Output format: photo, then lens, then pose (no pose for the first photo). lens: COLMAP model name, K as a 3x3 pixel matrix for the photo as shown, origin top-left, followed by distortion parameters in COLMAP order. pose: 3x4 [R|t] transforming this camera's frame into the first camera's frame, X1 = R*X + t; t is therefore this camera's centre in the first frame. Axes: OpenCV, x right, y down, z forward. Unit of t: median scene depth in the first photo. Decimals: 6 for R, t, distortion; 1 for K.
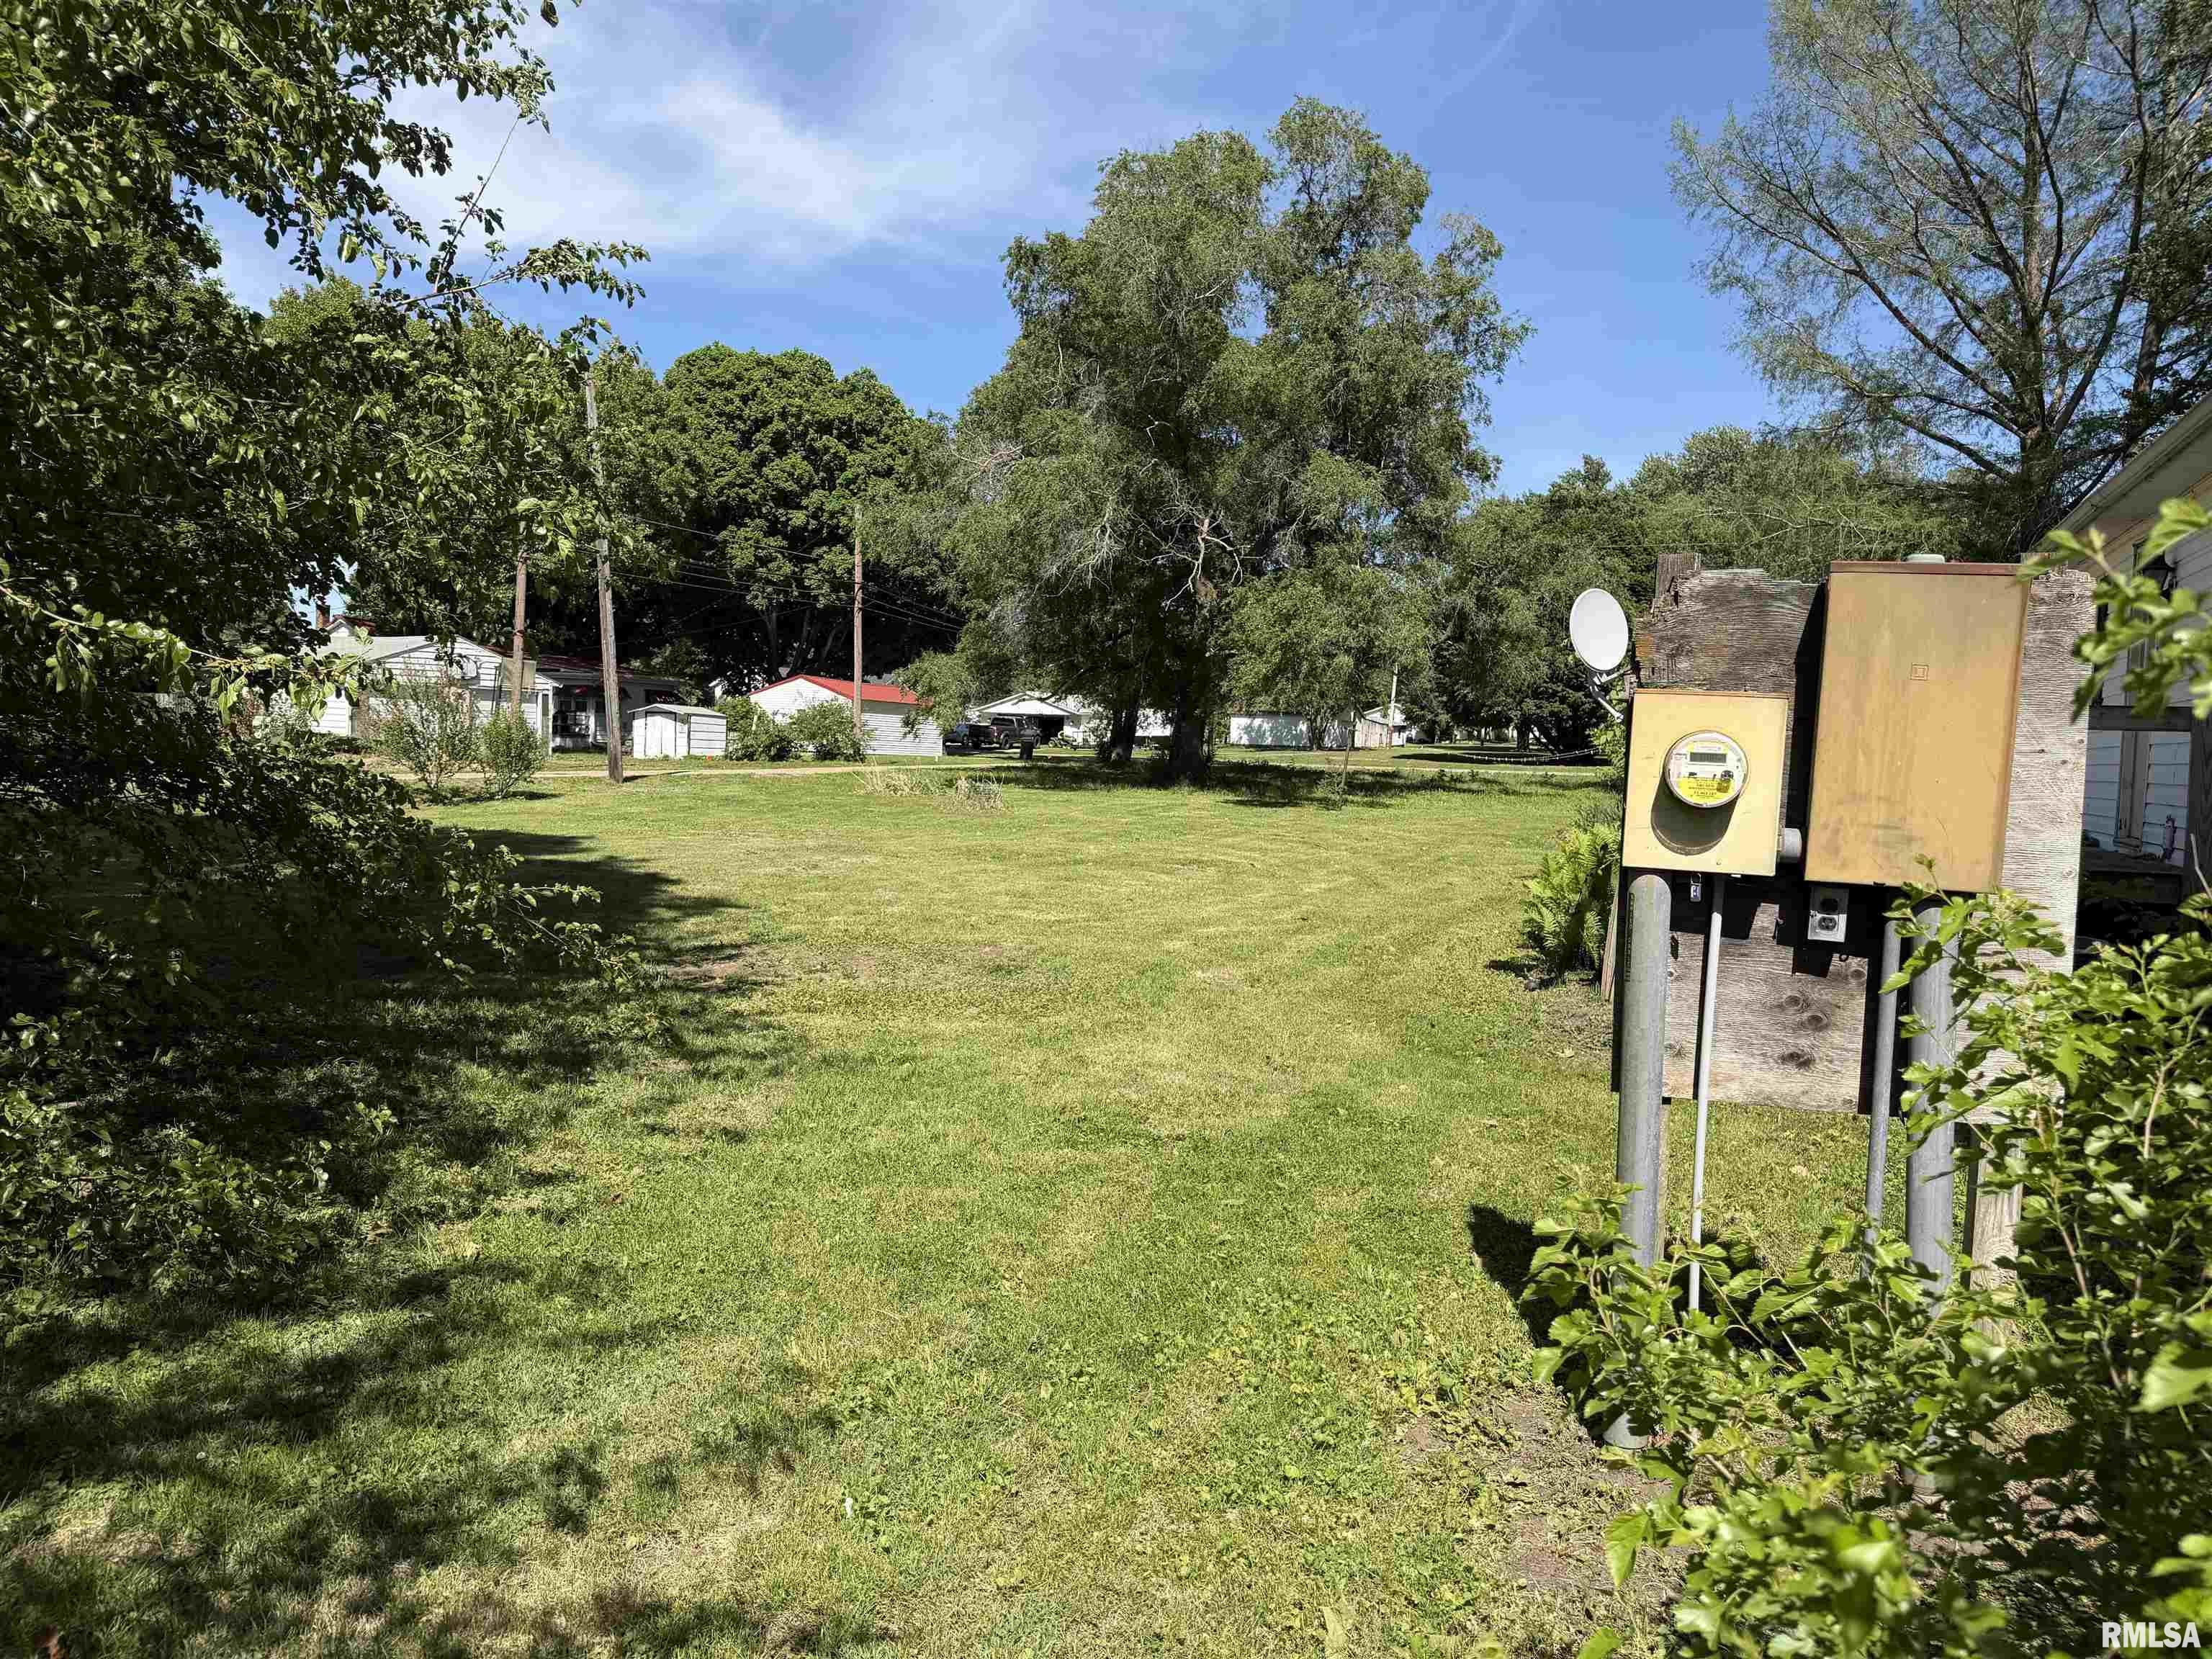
lens RADIAL K [[1522.8, 0, 1101.4], [0, 1522.8, 840.3], [0, 0, 1]] dist [0.138082, -0.322780]
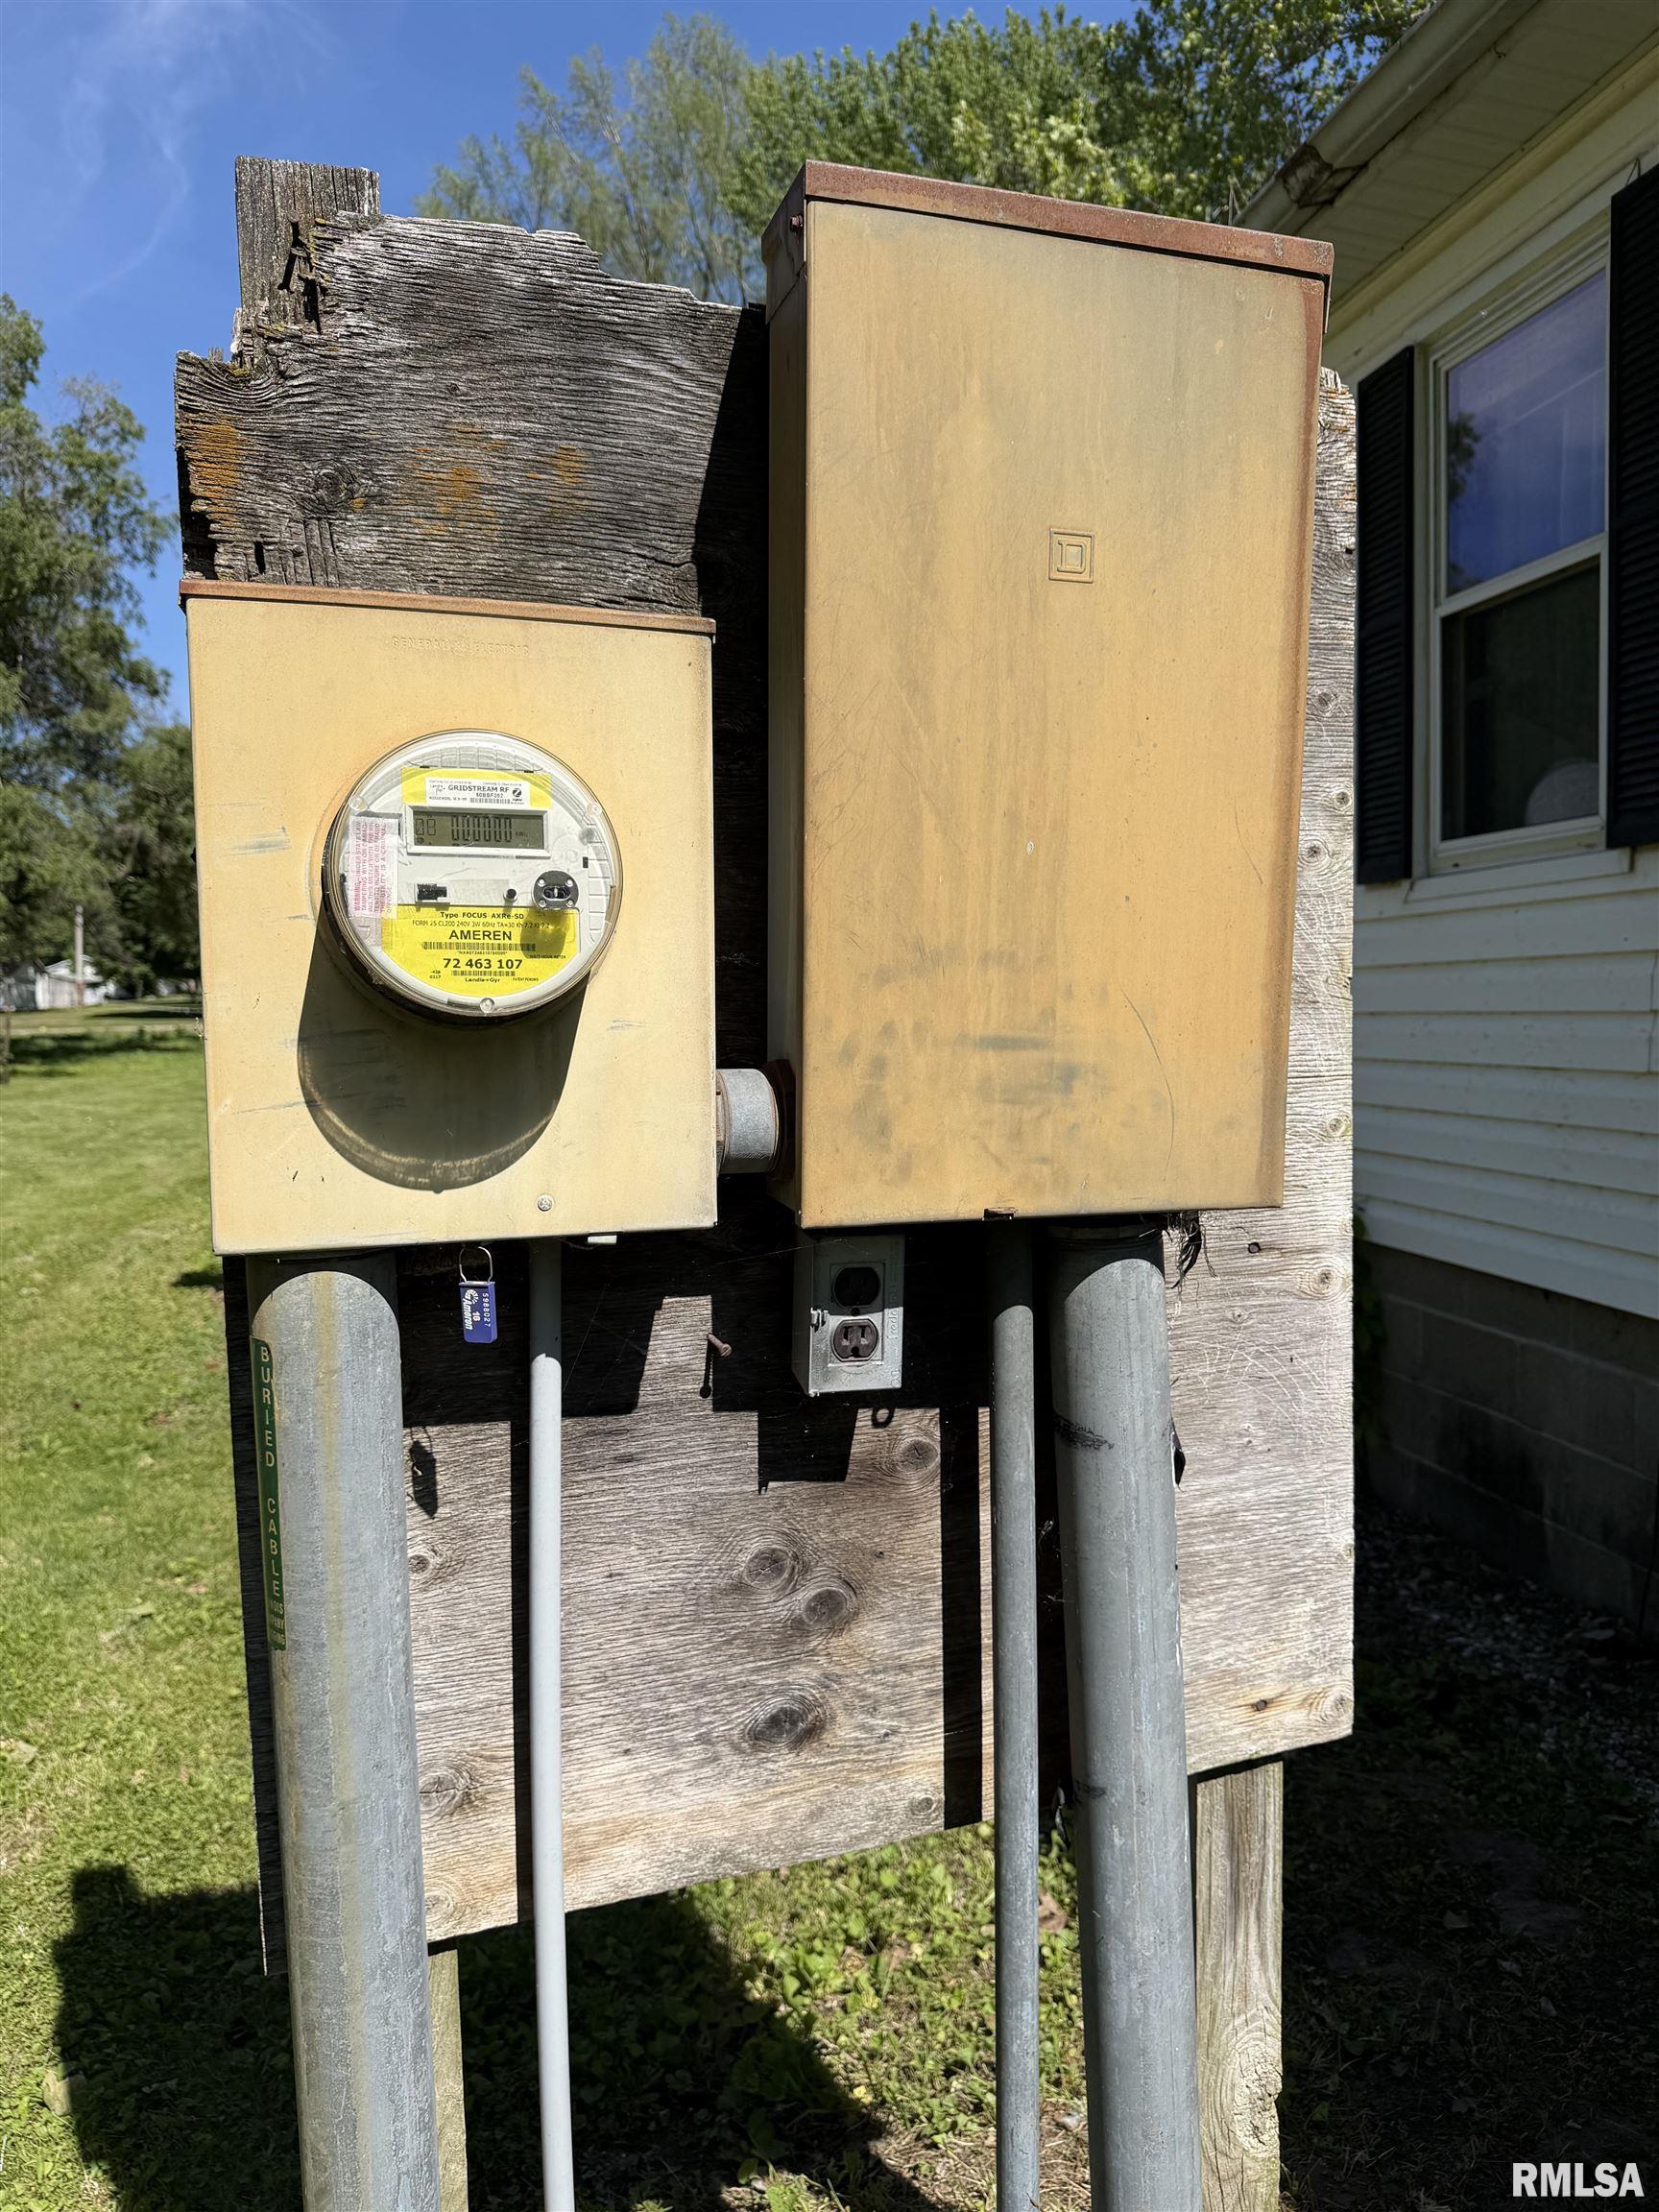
lens RADIAL K [[1569.9, 0, 827.4], [0, 1569.9, 1102.2], [0, 0, 1]] dist [0.113259, -0.137641]
pose [[0.812722, -0.091071, 0.575490, 0.260030], [0.087598, 0.995581, 0.033842, -0.009752], [-0.576028, 0.022908, 0.817109, 0.689873]]
